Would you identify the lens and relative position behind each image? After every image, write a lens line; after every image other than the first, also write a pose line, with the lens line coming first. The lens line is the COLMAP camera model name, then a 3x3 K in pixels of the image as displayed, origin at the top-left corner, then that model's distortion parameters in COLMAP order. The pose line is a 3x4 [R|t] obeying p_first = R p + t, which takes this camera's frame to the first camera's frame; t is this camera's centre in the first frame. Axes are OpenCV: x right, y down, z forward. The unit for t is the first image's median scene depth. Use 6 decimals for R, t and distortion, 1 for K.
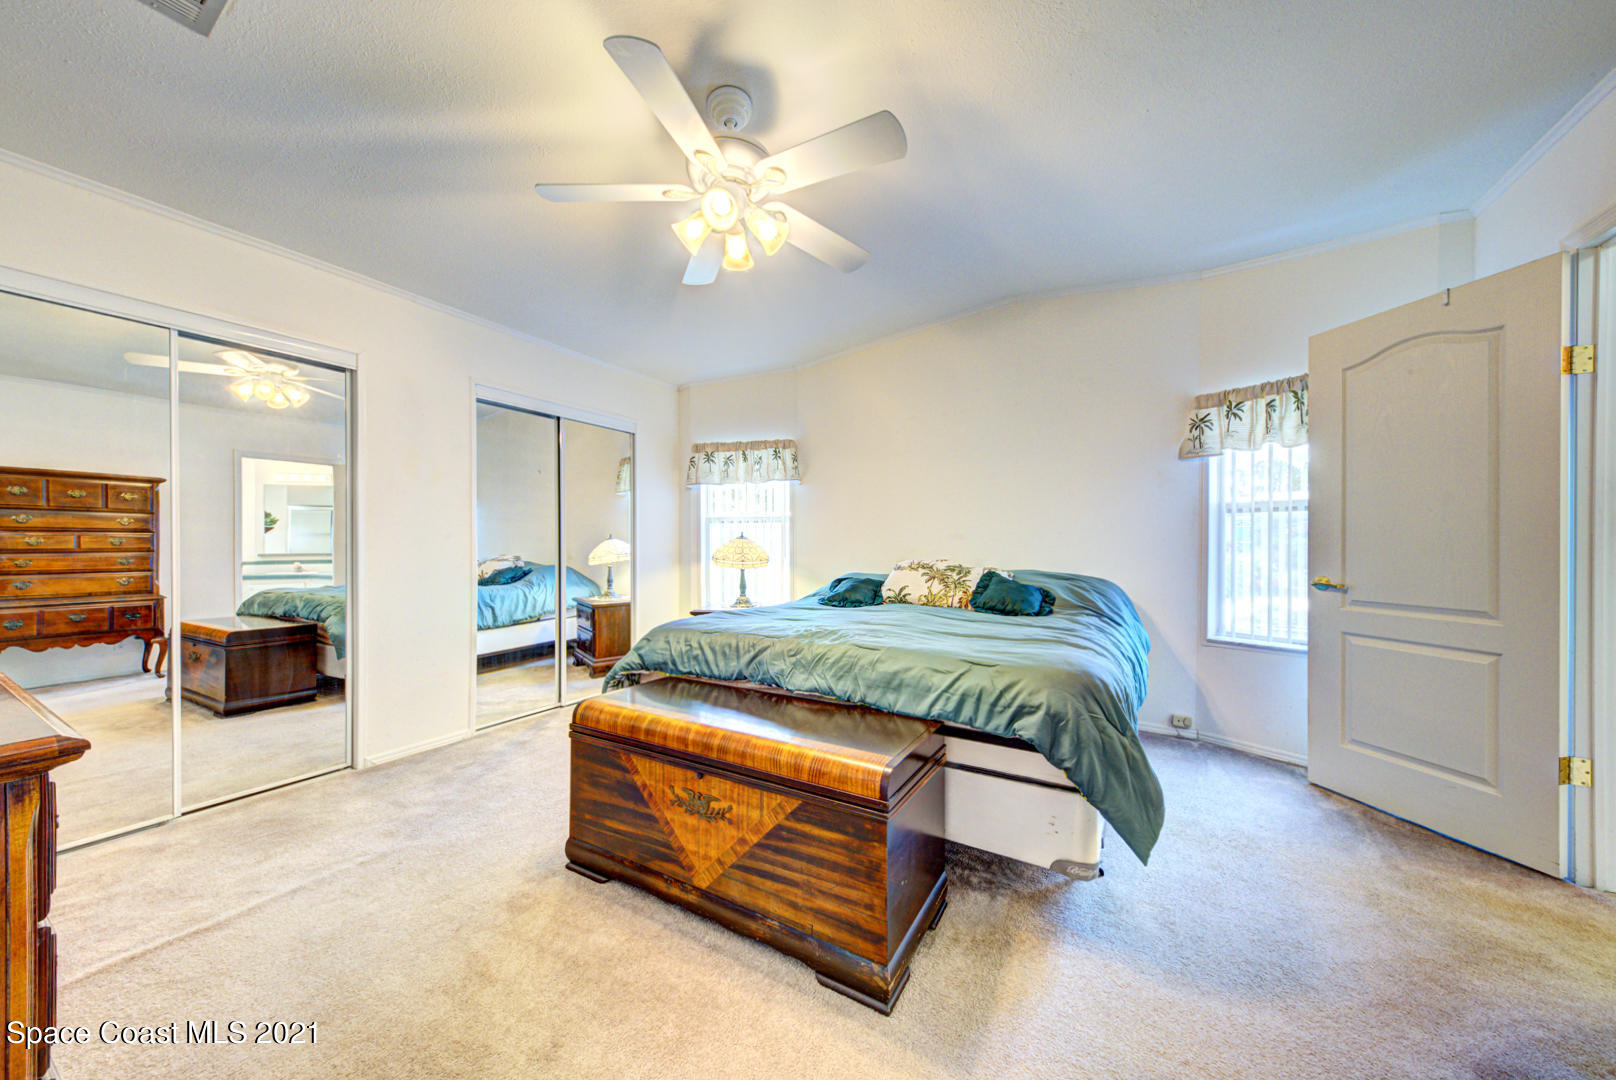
lens RADIAL K [[552.1, 0, 811.4], [0, 552.1, 542.4], [0, 0, 1]] dist [0.016317, -0.002952]
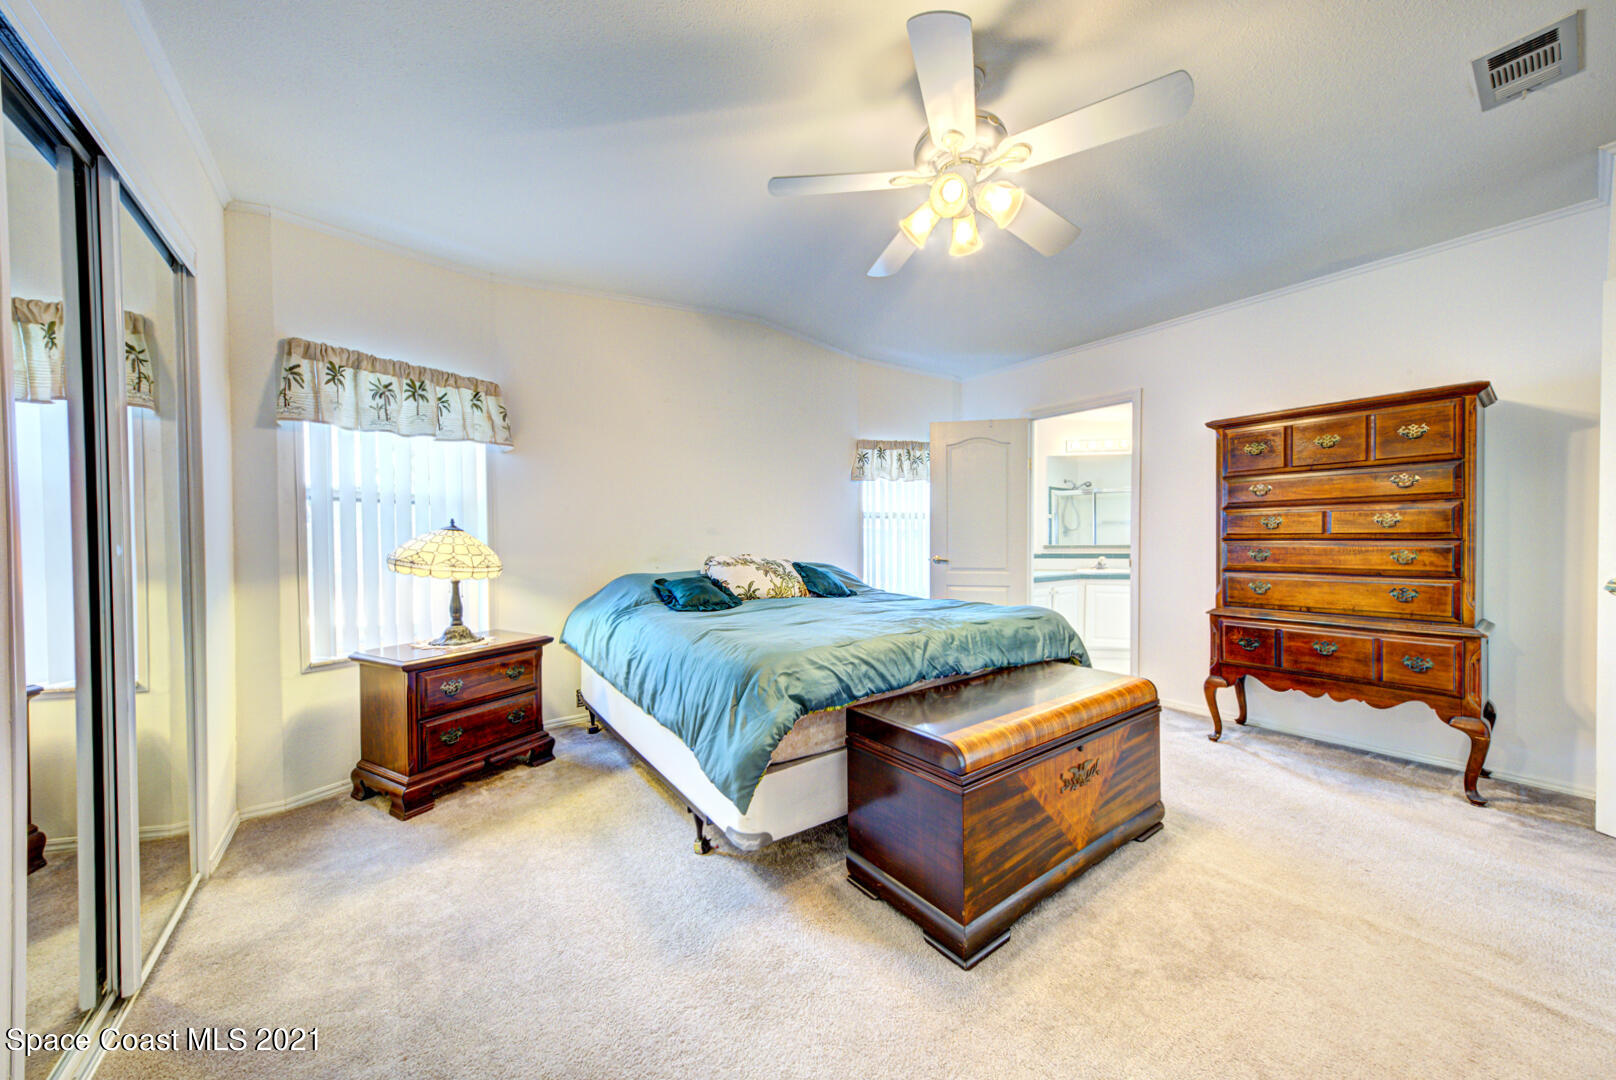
lens RADIAL K [[552.1, 0, 811.1], [0, 552.1, 547.3], [0, 0, 1]] dist [0.016317, -0.002952]
pose [[0.389804, -0.014763, 0.920780, -0.747833], [0.001374, 0.999880, 0.015450, 0.003541], [-0.920897, -0.004757, 0.389777, 0.563398]]
